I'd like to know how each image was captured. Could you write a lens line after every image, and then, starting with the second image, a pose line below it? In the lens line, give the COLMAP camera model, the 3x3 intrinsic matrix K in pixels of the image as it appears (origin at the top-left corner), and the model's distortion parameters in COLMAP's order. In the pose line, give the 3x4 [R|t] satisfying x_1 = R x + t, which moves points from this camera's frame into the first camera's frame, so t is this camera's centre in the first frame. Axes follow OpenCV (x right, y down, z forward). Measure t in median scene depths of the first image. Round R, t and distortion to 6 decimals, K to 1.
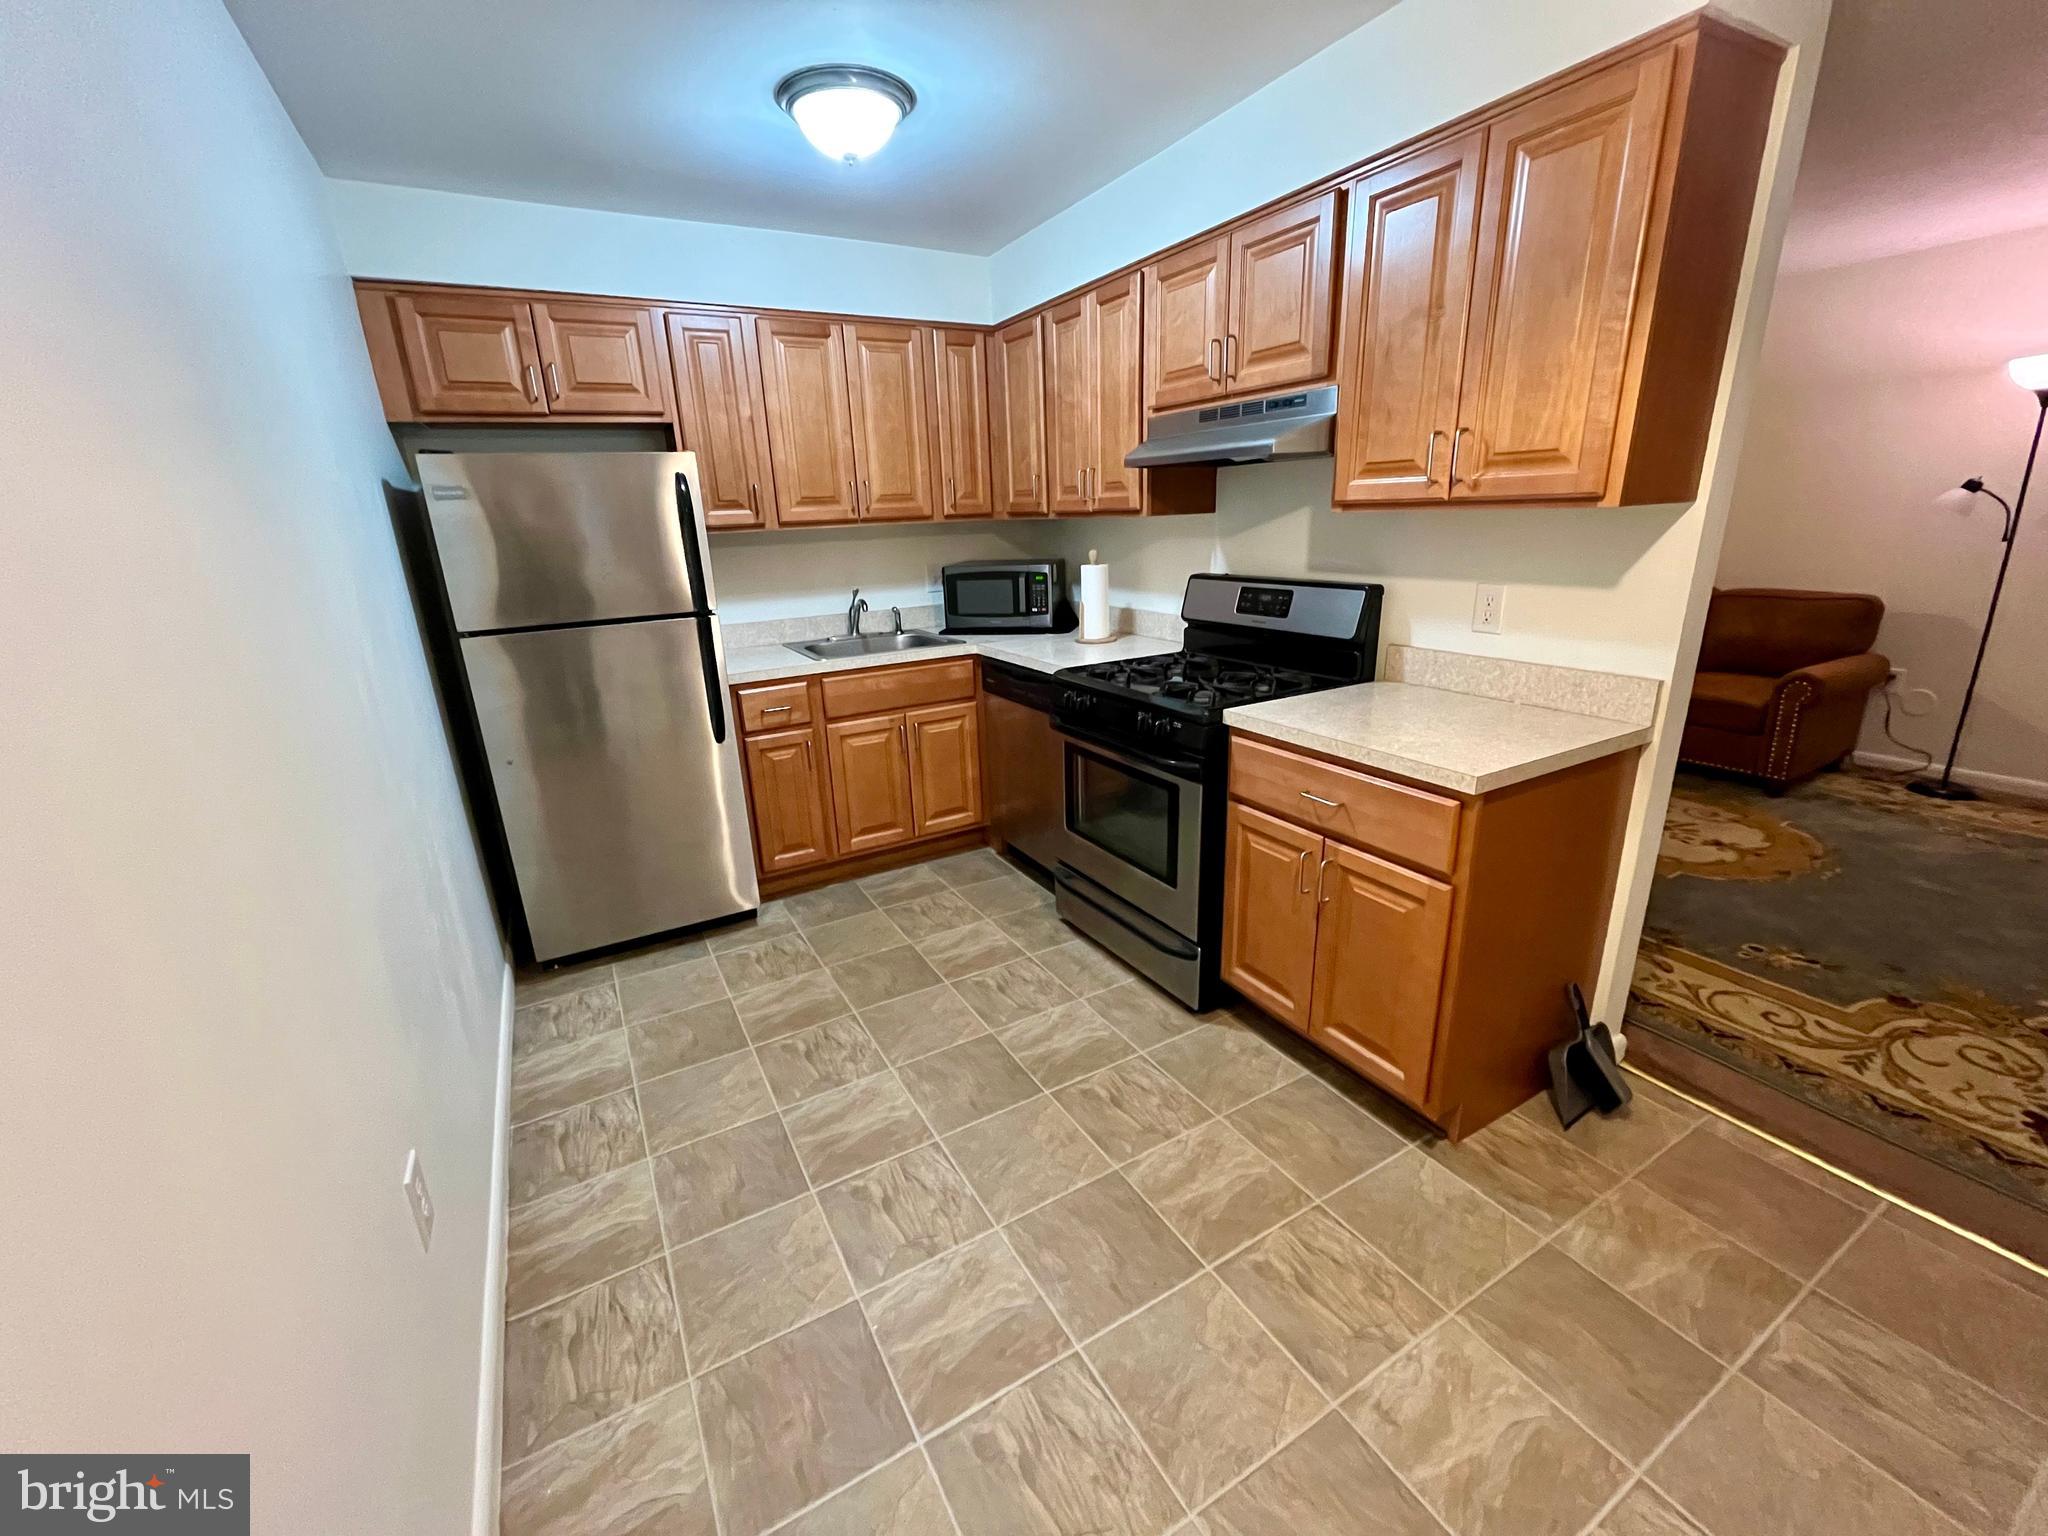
lens RADIAL K [[829.5, 0, 1018.2], [0, 829.5, 762.6], [0, 0, 1]] dist [-0.004742, 0.001033]
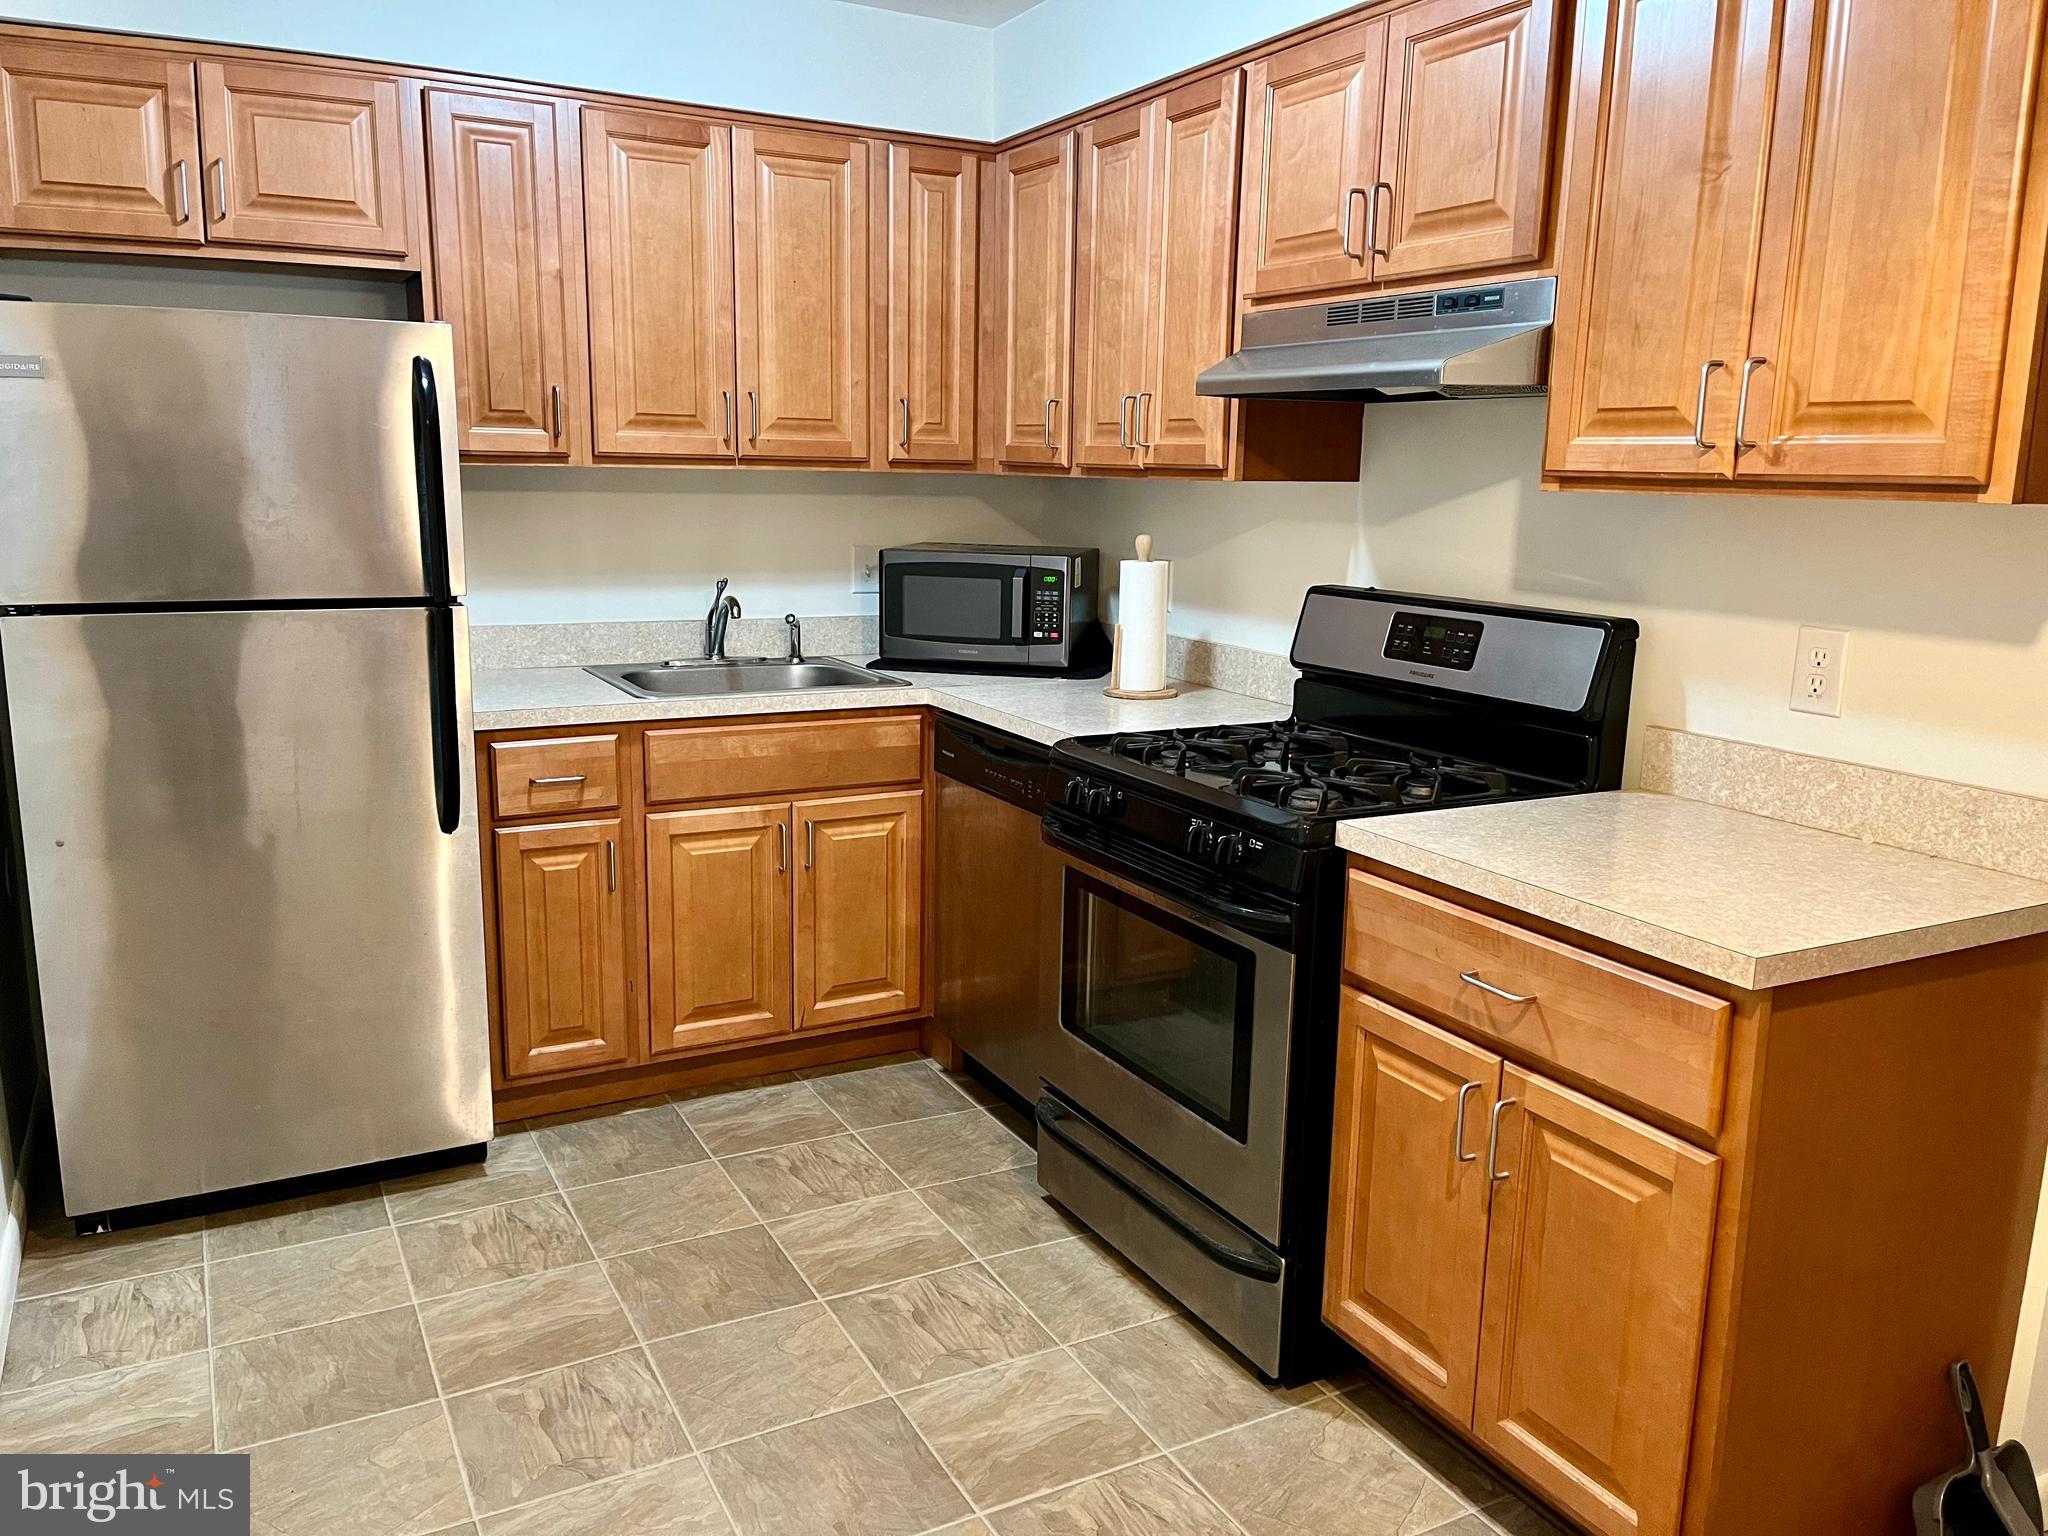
lens RADIAL K [[1549.3, 0, 1021.6], [0, 1549.3, 761.4], [0, 0, 1]] dist [0.067666, -0.081593]
pose [[0.998105, 0.060400, -0.011799, 0.036217], [-0.061309, 0.992544, -0.105345, 0.016937], [0.005348, 0.105868, 0.994366, -0.046873]]
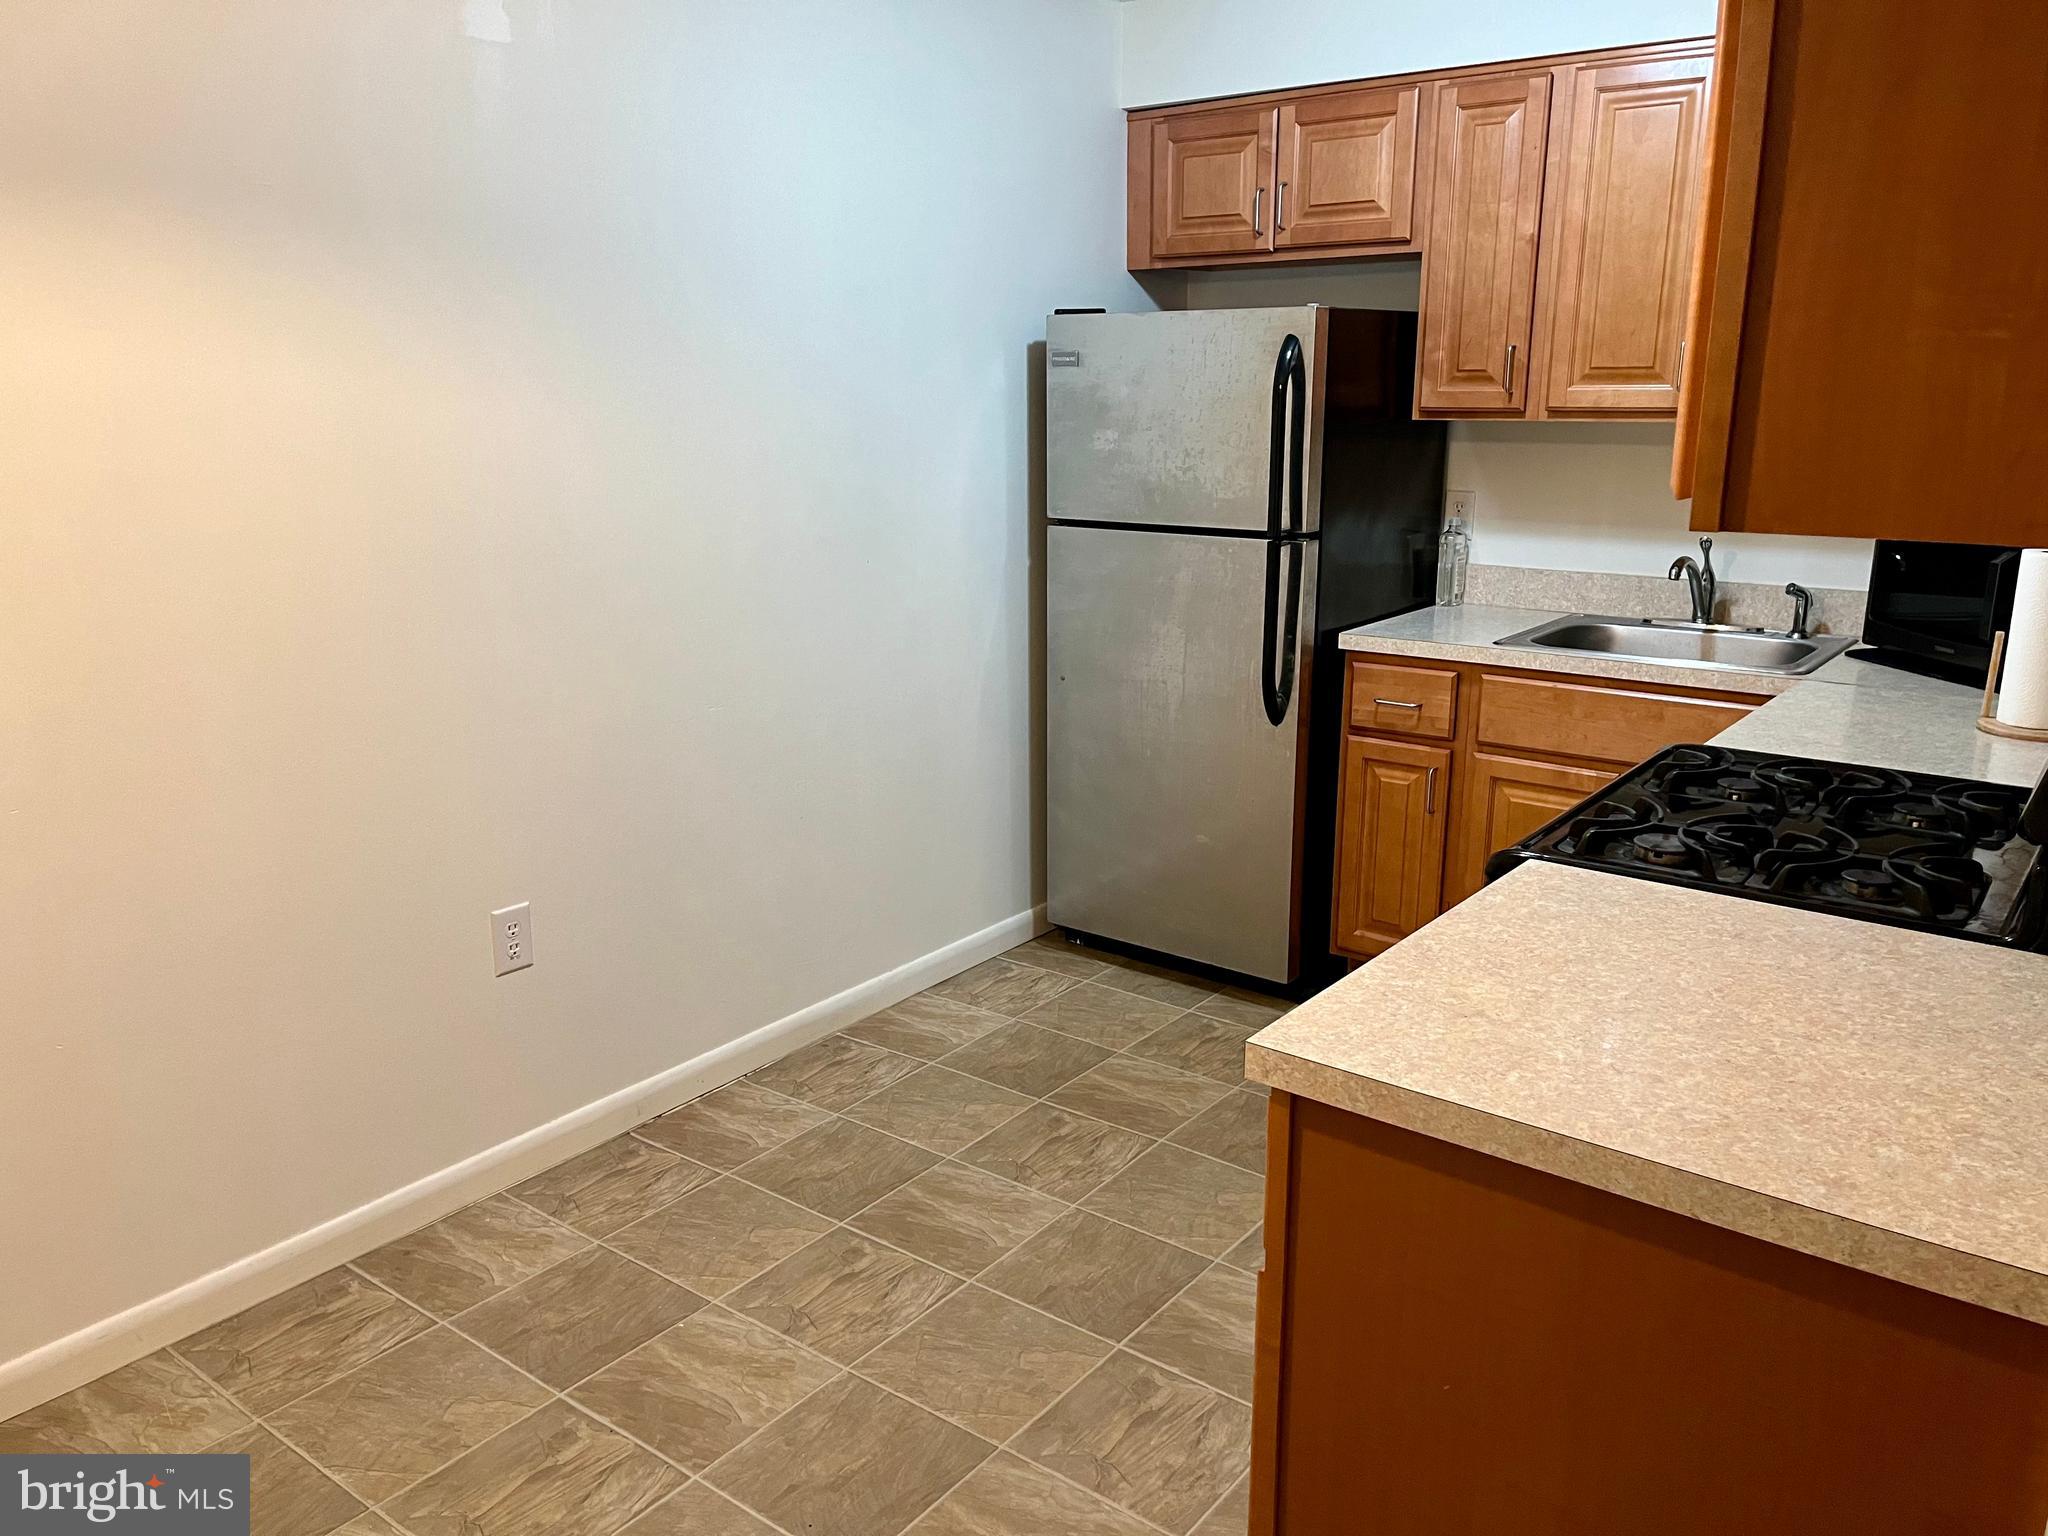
lens RADIAL K [[1549.3, 0, 1022.1], [0, 1549.3, 764.2], [0, 0, 1]] dist [0.067666, -0.081593]
pose [[0.392331, 0.259375, -0.882497, 0.764956], [-0.281152, 0.947318, 0.153435, -0.143201], [0.875802, 0.187918, 0.444586, 0.278345]]
